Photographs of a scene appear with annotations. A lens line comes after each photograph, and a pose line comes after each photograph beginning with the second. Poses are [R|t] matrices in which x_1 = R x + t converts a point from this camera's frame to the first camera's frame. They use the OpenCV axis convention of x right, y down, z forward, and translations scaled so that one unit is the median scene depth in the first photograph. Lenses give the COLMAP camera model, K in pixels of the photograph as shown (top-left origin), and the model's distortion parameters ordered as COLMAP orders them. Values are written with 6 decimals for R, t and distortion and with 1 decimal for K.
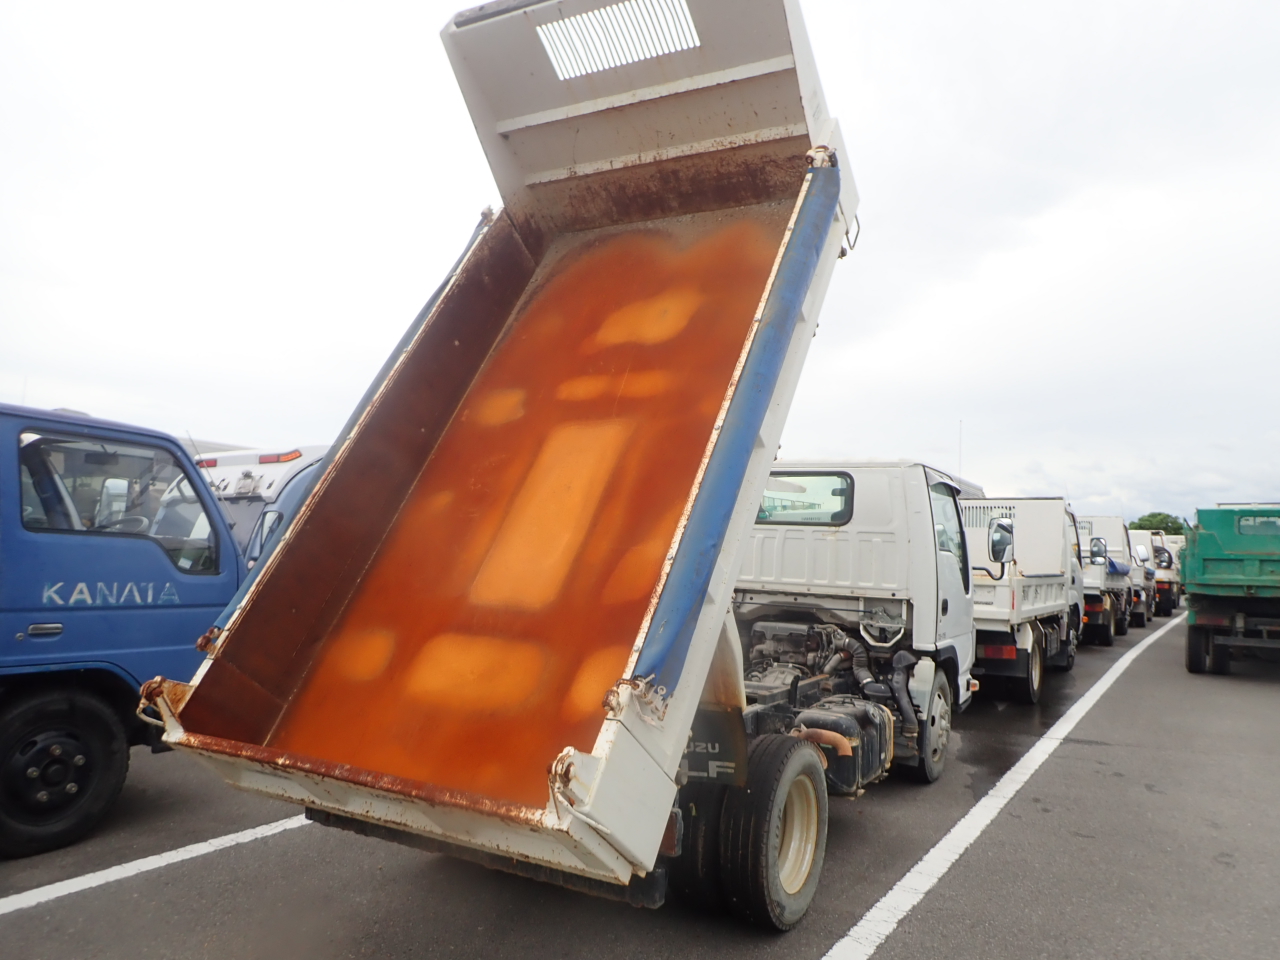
lens RADIAL K [[940.5, 0, 641.6], [0, 940.5, 477.6], [0, 0, 1]] dist [-0.005741, 0.003494]
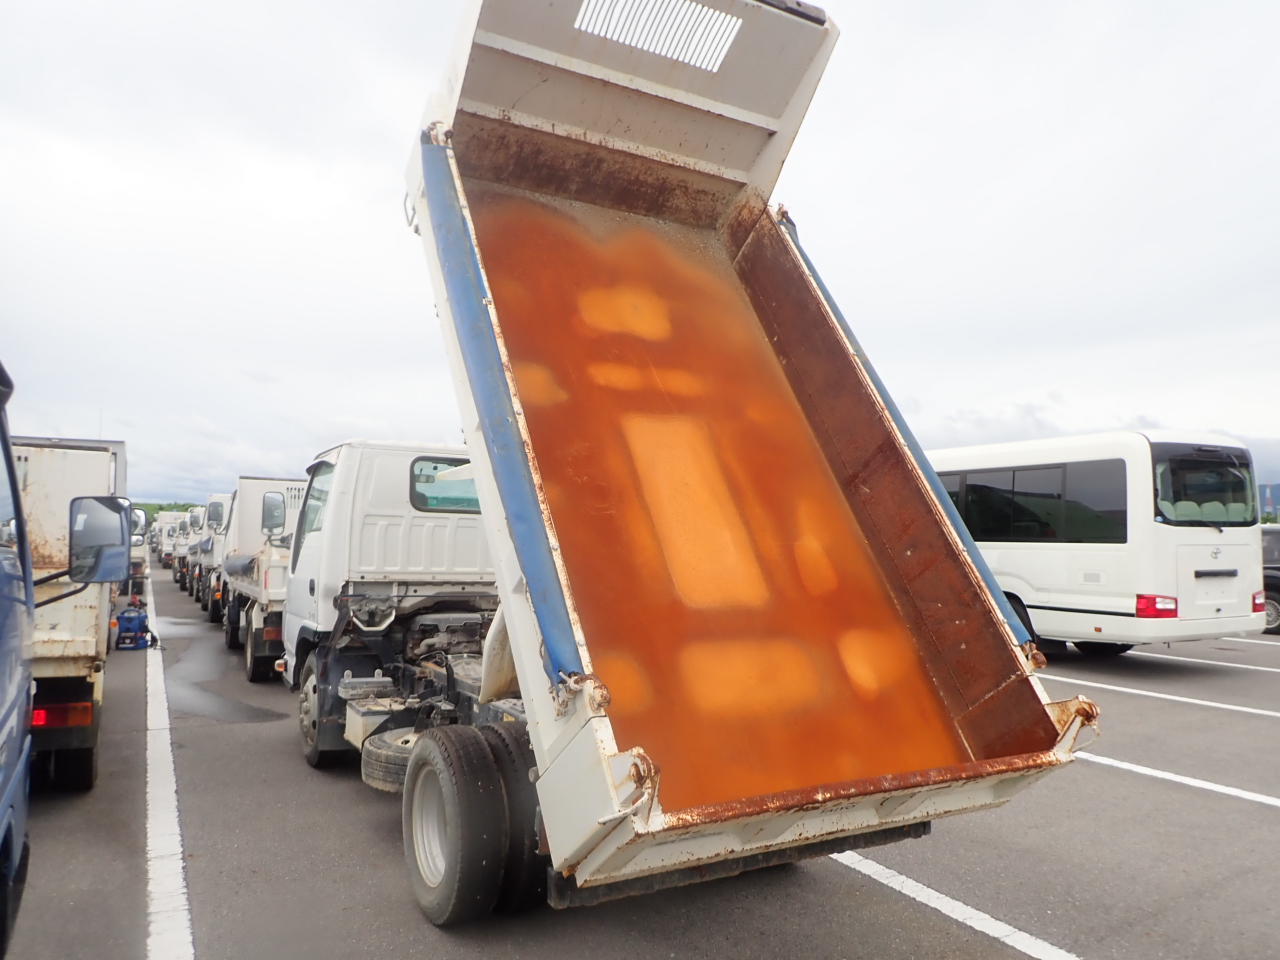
lens RADIAL K [[940.5, 0, 674.0], [0, 940.5, 482.0], [0, 0, 1]] dist [-0.005741, 0.003494]
pose [[0.490489, 0.021602, 0.871179, -0.759396], [-0.052980, 0.998583, 0.005068, 0.002022], [-0.869835, -0.048640, 0.490939, 0.424312]]
